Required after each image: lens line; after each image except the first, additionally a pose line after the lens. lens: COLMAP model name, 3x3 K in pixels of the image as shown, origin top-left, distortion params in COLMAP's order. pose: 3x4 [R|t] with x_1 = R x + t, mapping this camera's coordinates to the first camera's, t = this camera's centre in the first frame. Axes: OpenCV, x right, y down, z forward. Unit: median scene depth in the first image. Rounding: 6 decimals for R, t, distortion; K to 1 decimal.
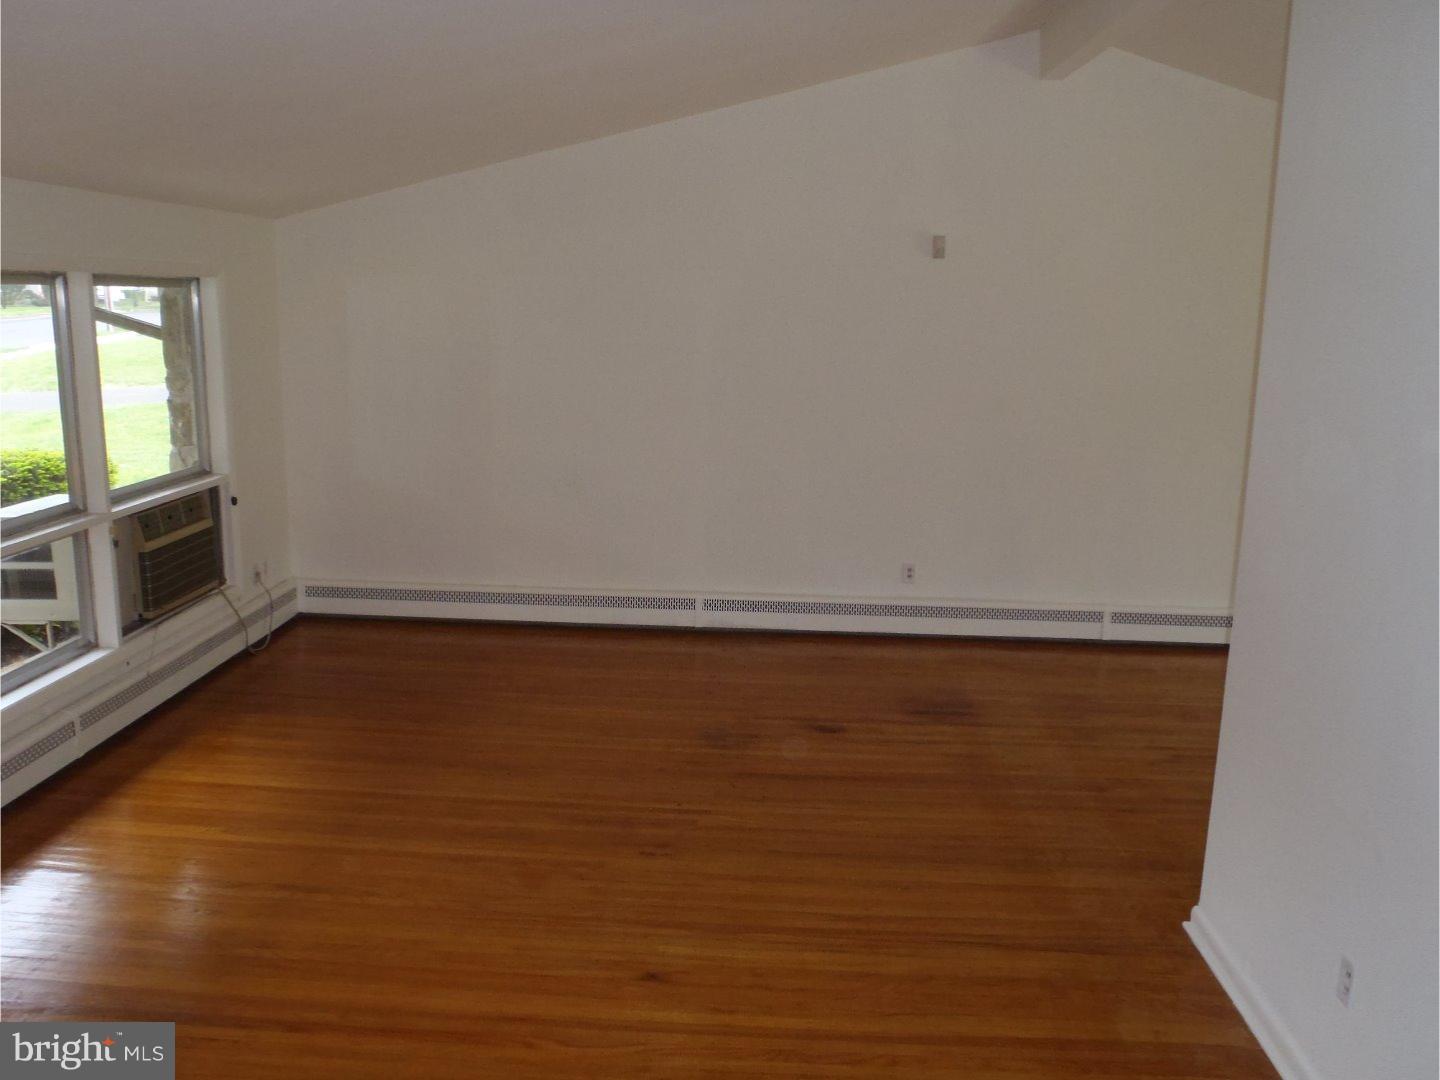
lens RADIAL K [[1204.4, 0, 718.9], [0, 1204.4, 563.8], [0, 0, 1]] dist [-0.068896, 0.050670]
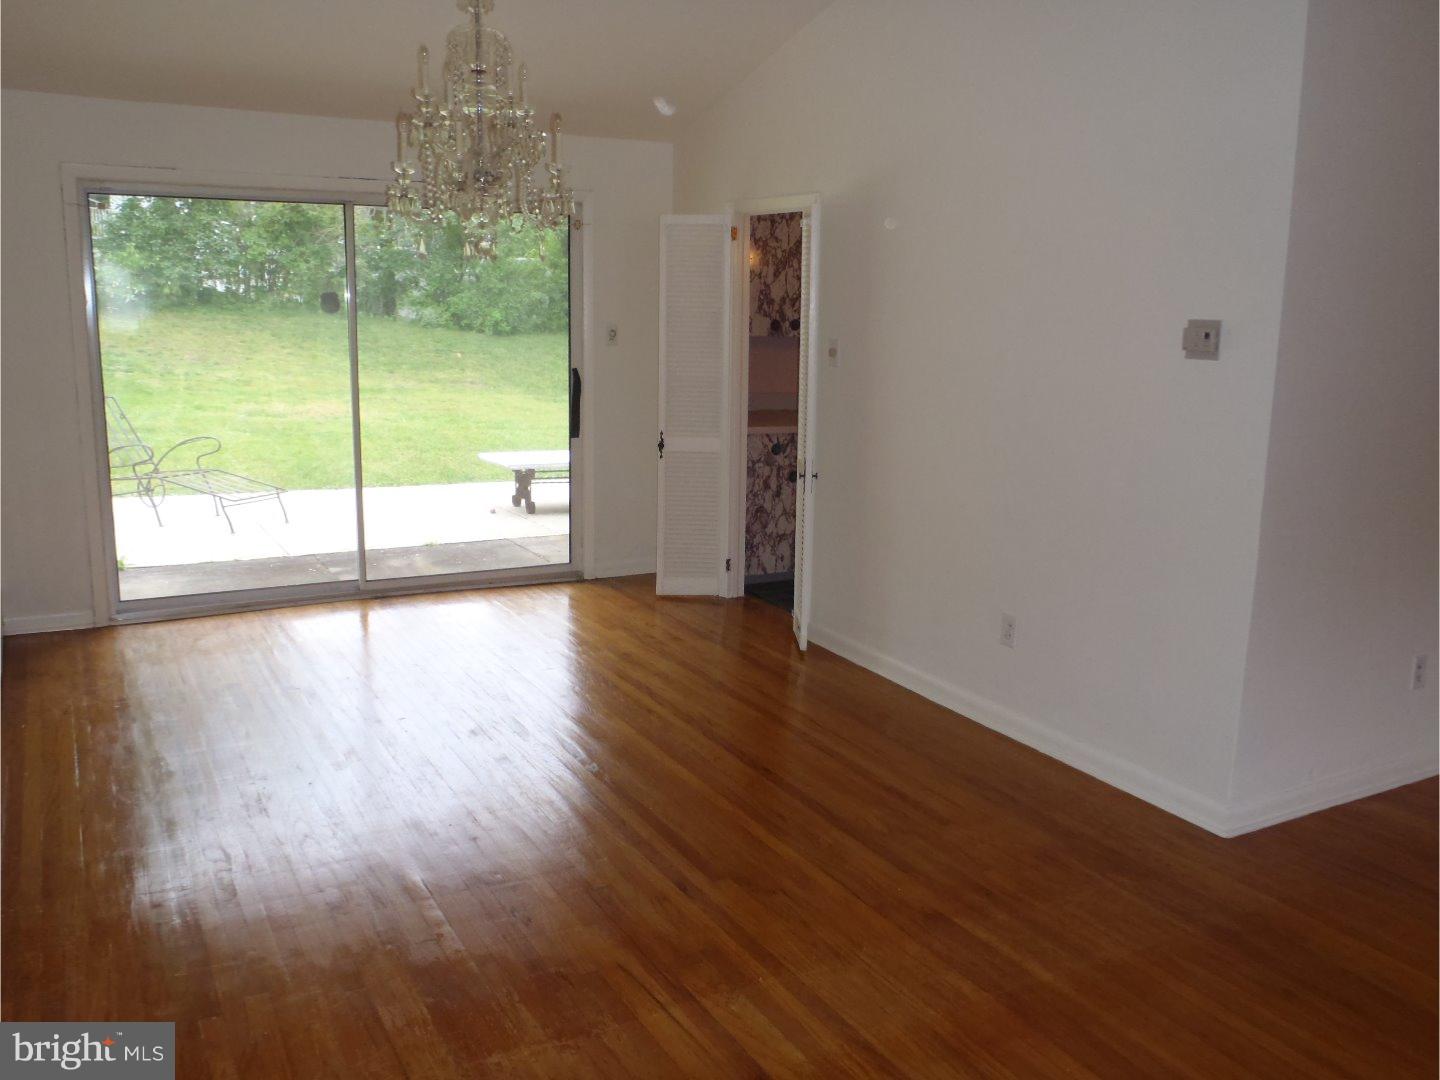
lens RADIAL K [[1197.0, 0, 705.9], [0, 1197.0, 546.0], [0, 0, 1]] dist [-0.065592, 0.058713]
pose [[-0.517144, -0.202659, 0.831560, -0.088202], [0.145128, 0.936732, 0.318545, -0.189069], [-0.843504, 0.285416, -0.455014, 1.195023]]
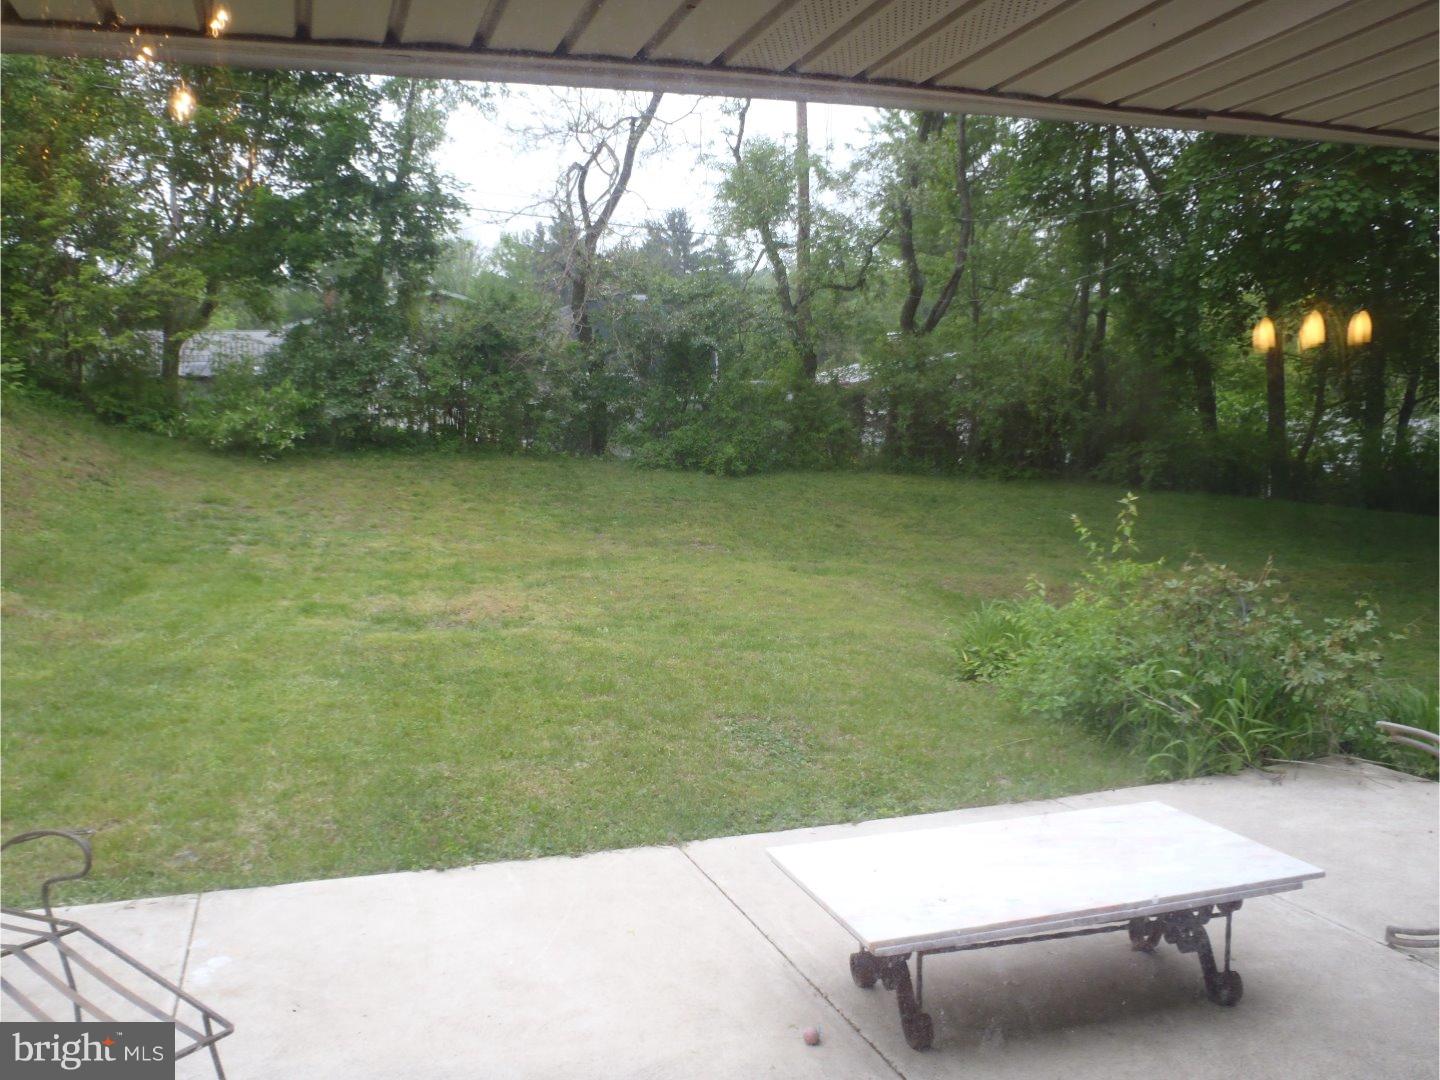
lens RADIAL K [[1204.4, 0, 718.9], [0, 1204.4, 563.8], [0, 0, 1]] dist [-0.068896, 0.050670]
pose [[-0.370390, -0.122412, 0.920775, 0.941904], [0.196053, 0.958644, 0.206311, -0.110413], [-0.907951, 0.256936, -0.331073, 0.858254]]
